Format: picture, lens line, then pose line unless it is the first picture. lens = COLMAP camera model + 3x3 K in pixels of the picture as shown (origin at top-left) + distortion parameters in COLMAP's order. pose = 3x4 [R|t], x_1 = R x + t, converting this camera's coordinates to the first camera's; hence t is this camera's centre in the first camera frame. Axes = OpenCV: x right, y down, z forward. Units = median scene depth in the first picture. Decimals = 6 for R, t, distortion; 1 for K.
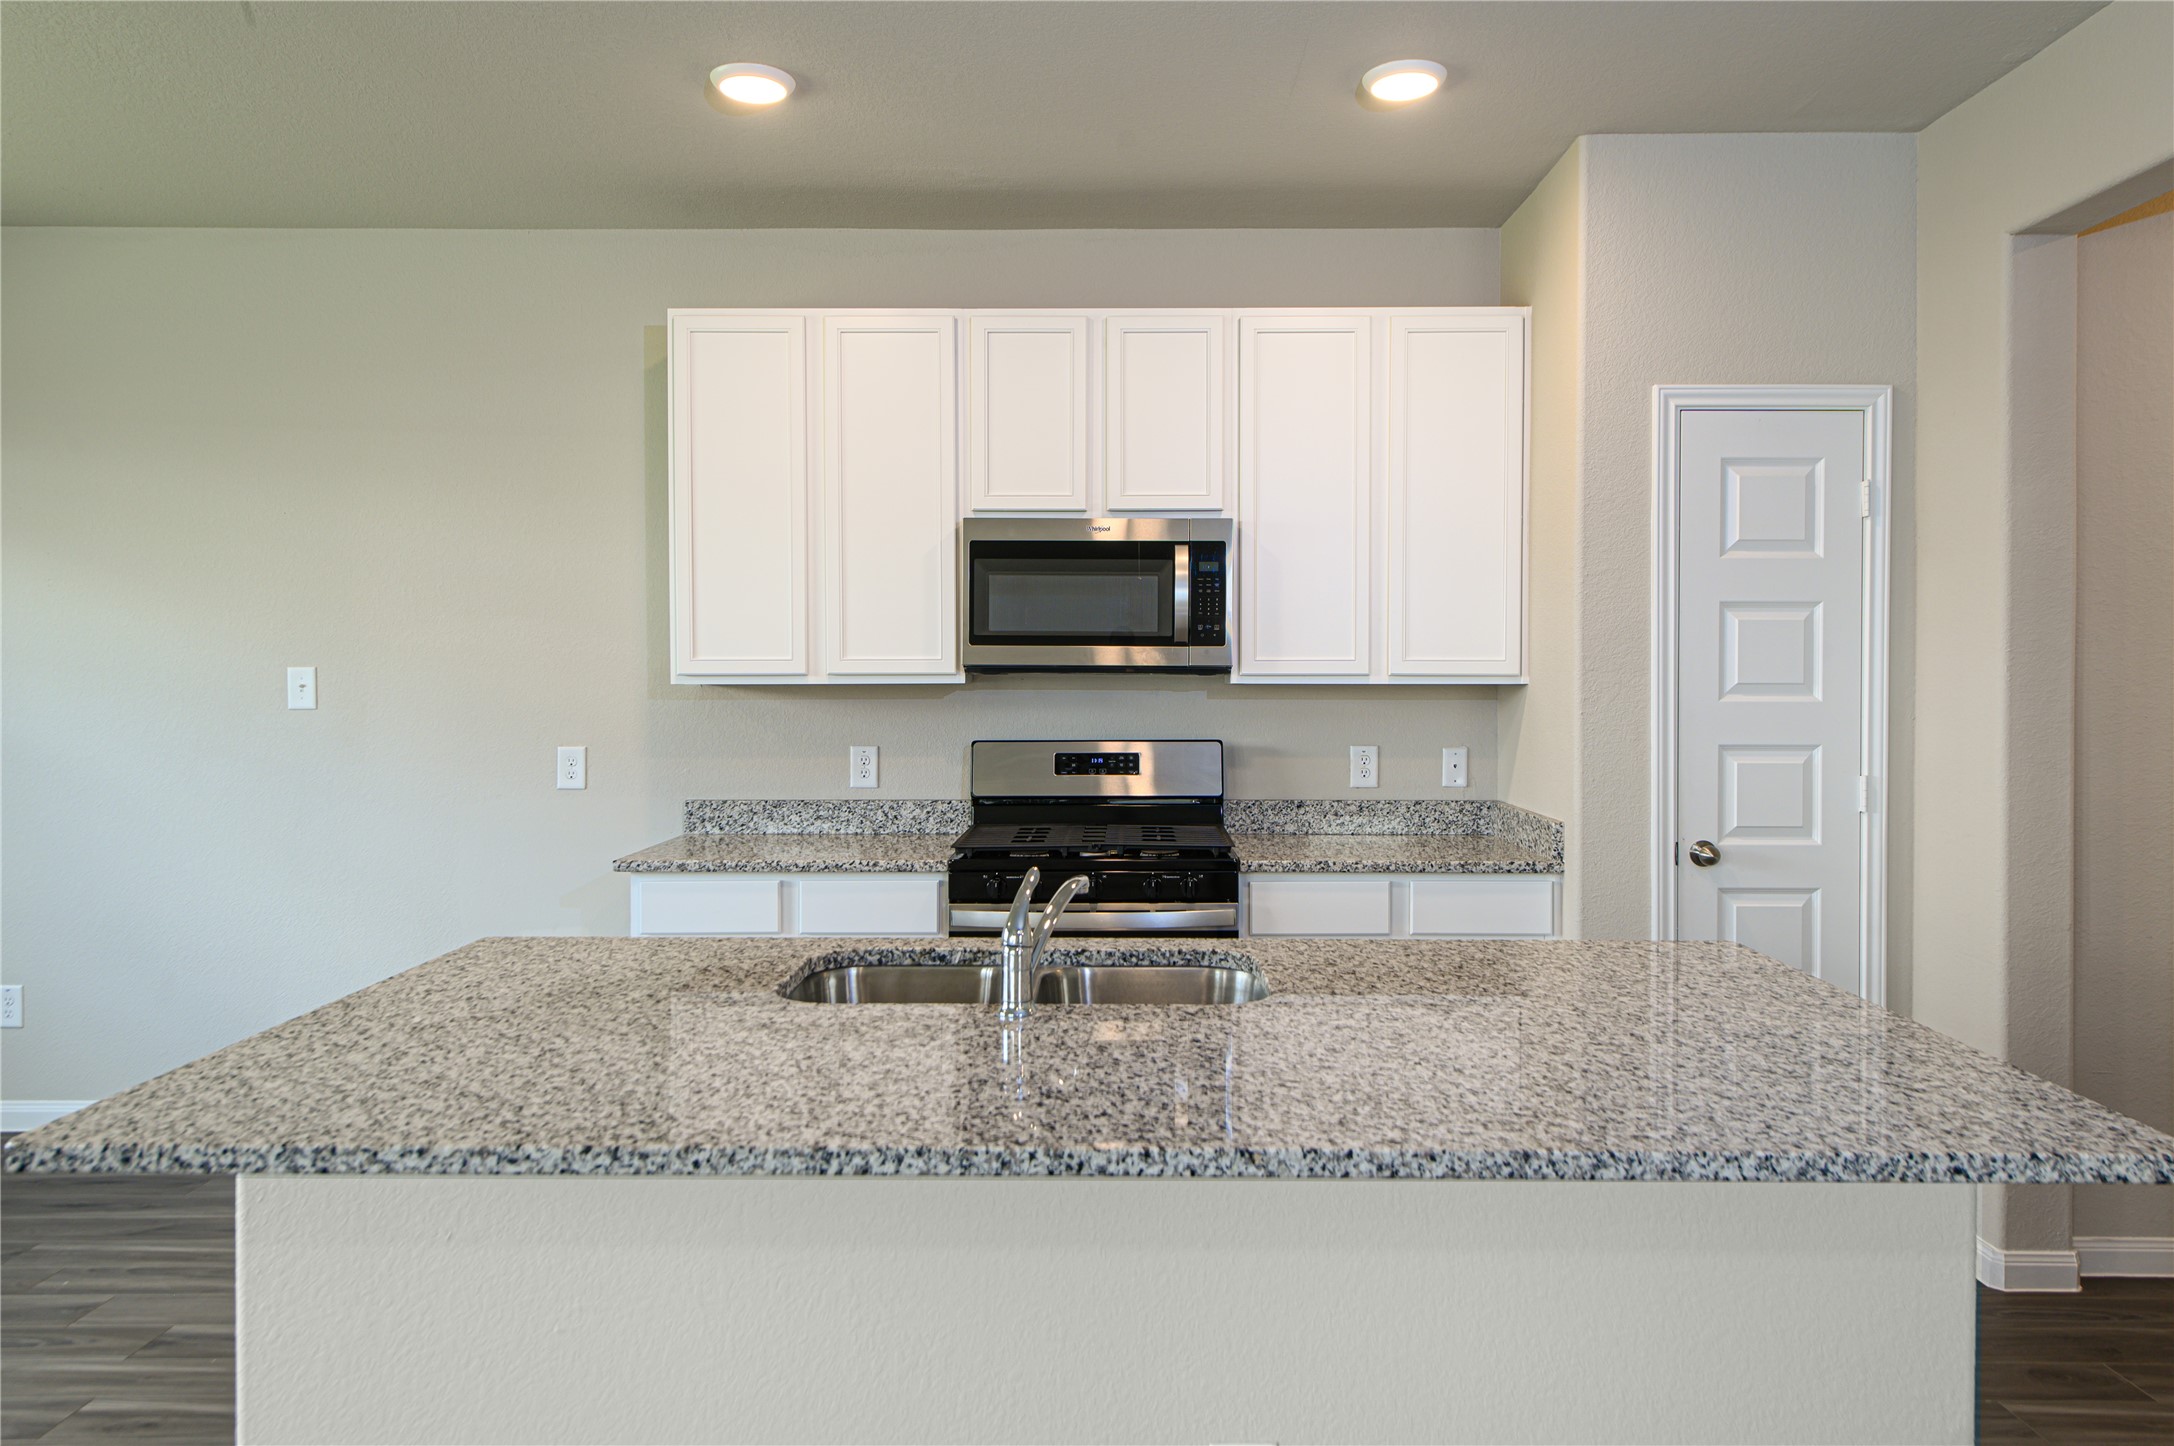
lens RADIAL K [[1420.9, 0, 1088.9], [0, 1420.9, 735.8], [0, 0, 1]] dist [0.029769, -0.017431]
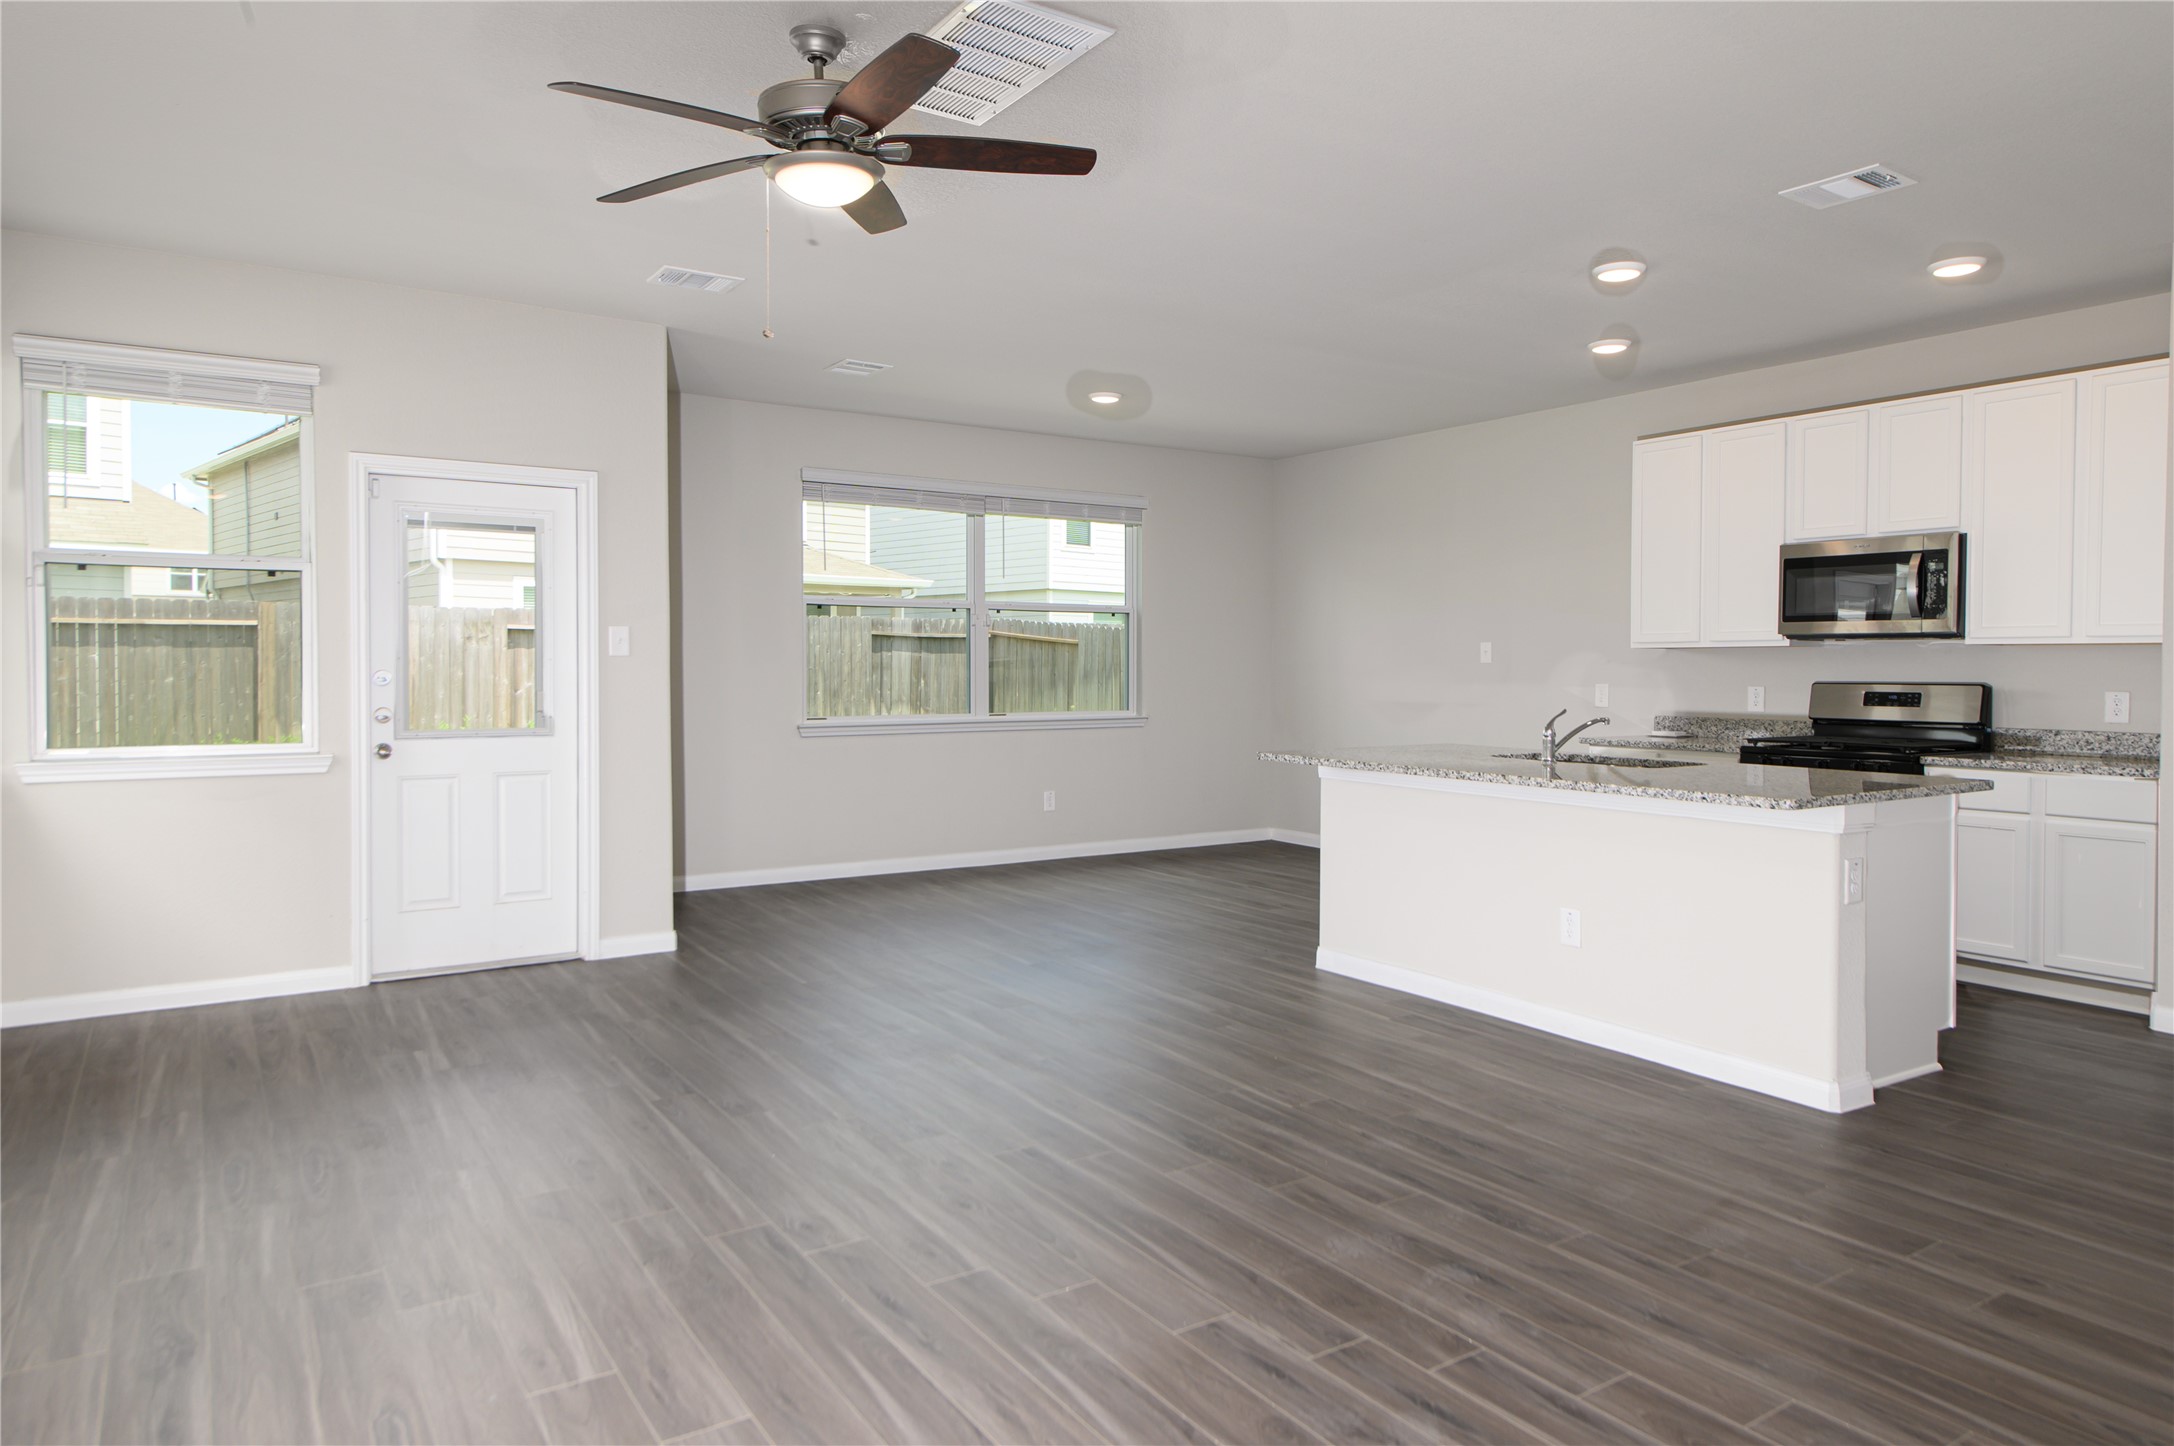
lens RADIAL K [[1387.9, 0, 1087.5], [0, 1387.9, 715.4], [0, 0, 1]] dist [0.001887, -0.001675]
pose [[0.541882, 0.030995, -0.839883, 1.141217], [-0.035761, 0.999265, 0.013804, 0.069215], [0.839694, 0.022555, 0.542592, -0.752239]]
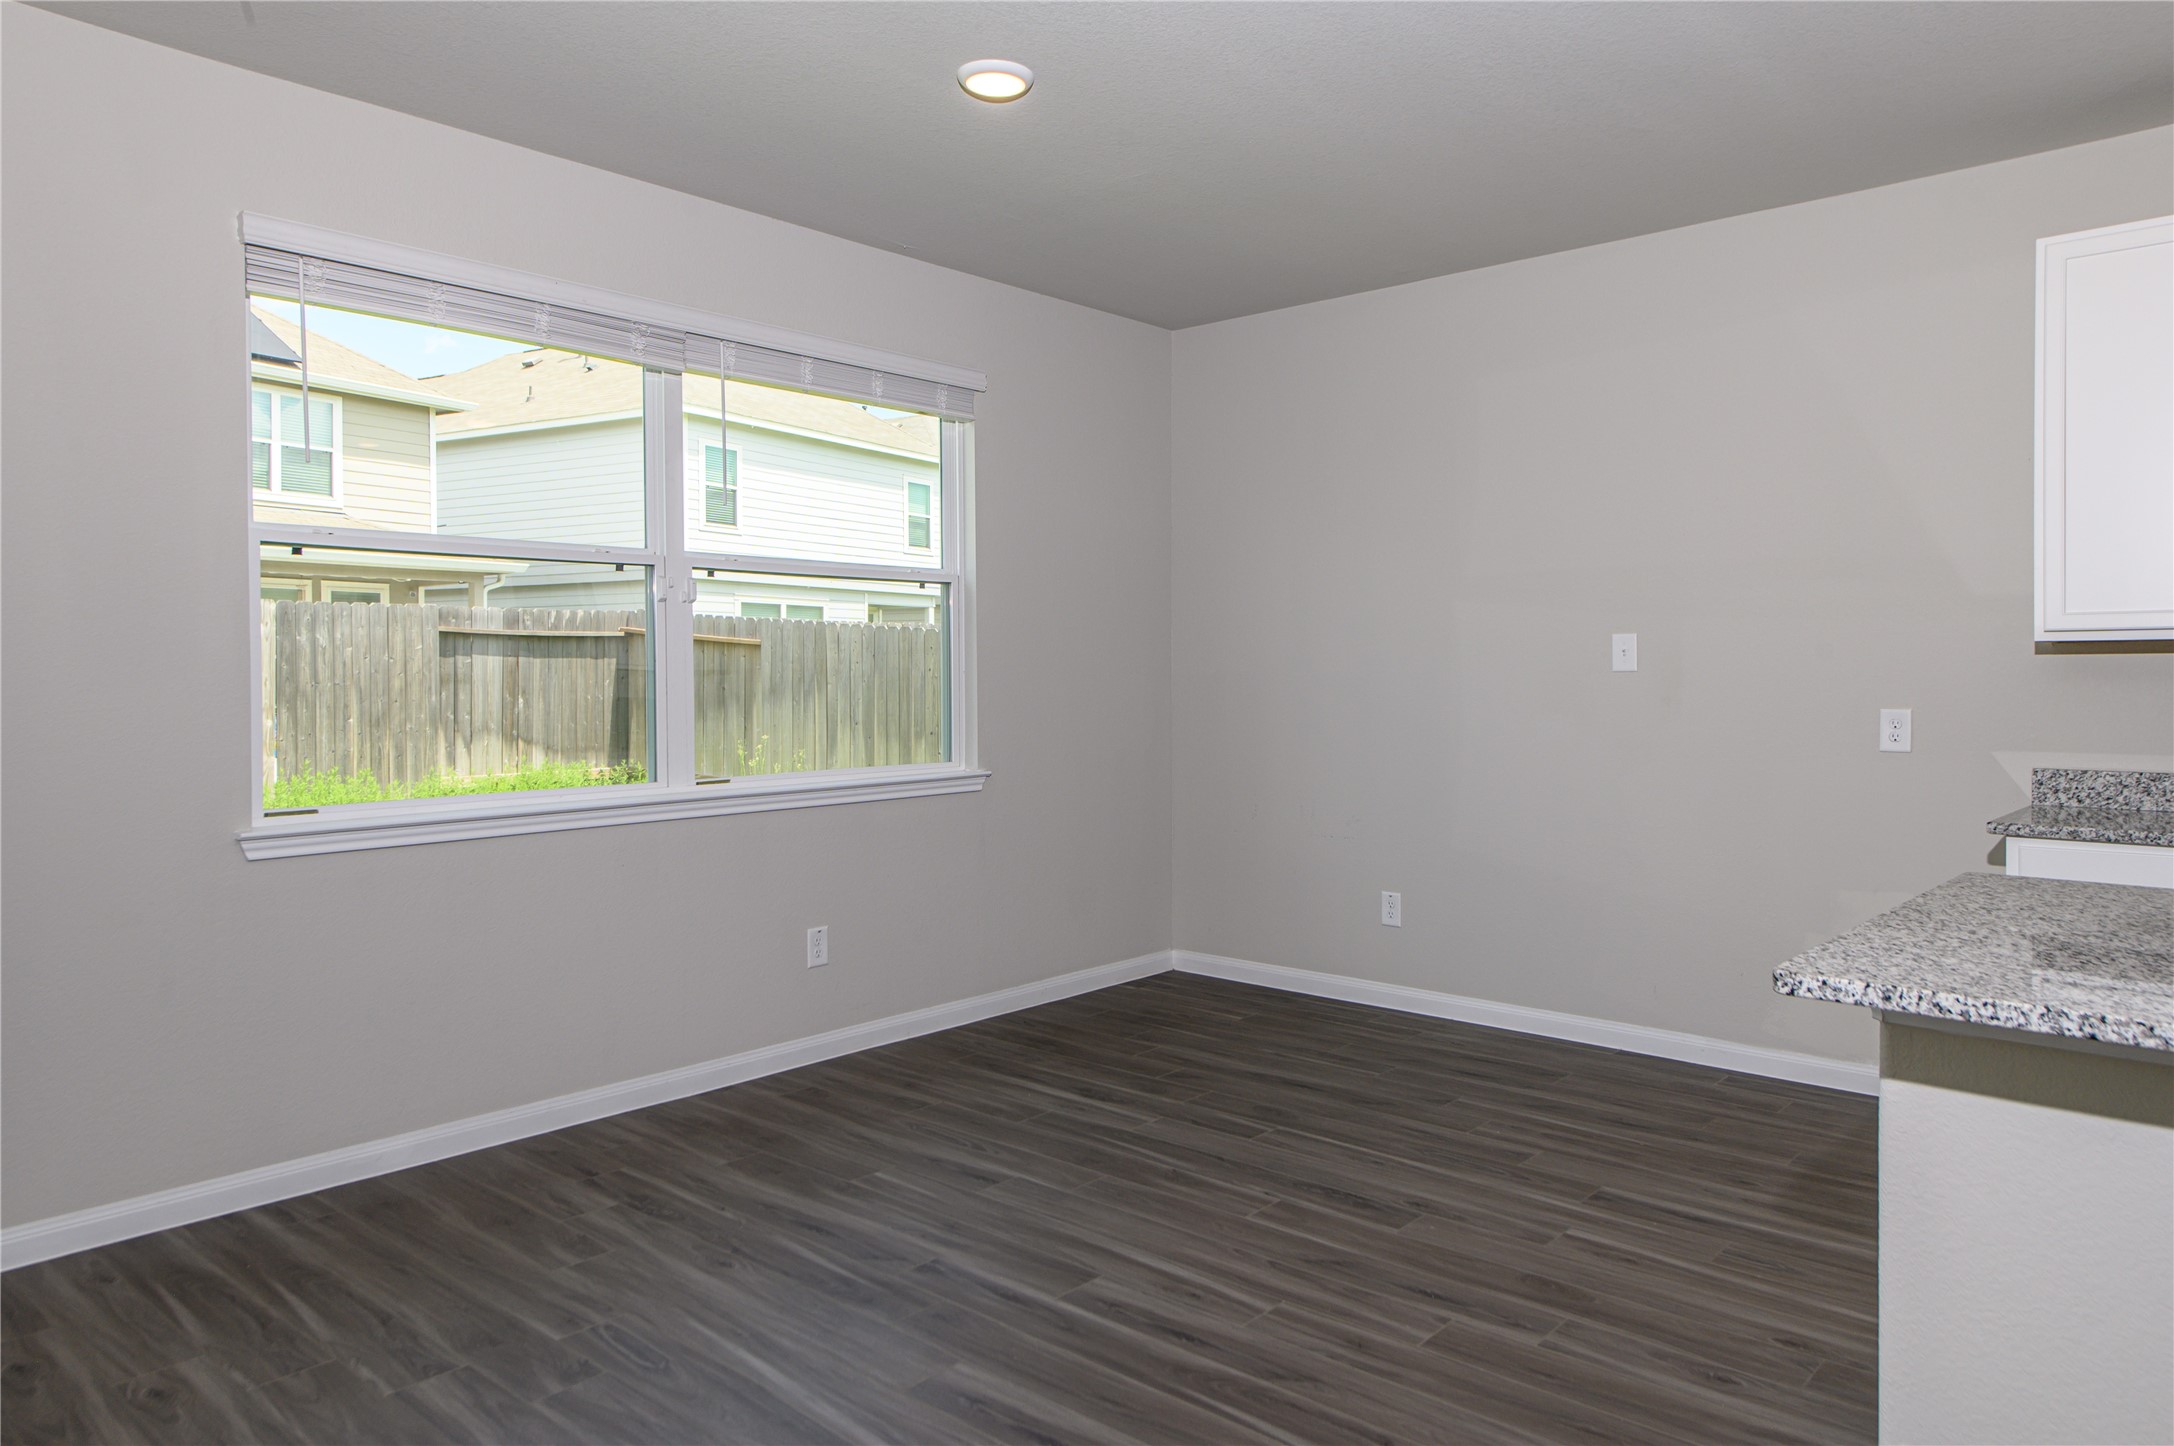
lens RADIAL K [[1420.9, 0, 1087.7], [0, 1420.9, 702.0], [0, 0, 1]] dist [0.029769, -0.017431]
pose [[0.746148, 0.011230, -0.665685, -0.180457], [-0.022969, 0.999697, -0.008881, 0.036612], [0.665383, 0.021916, 0.746180, -0.155177]]
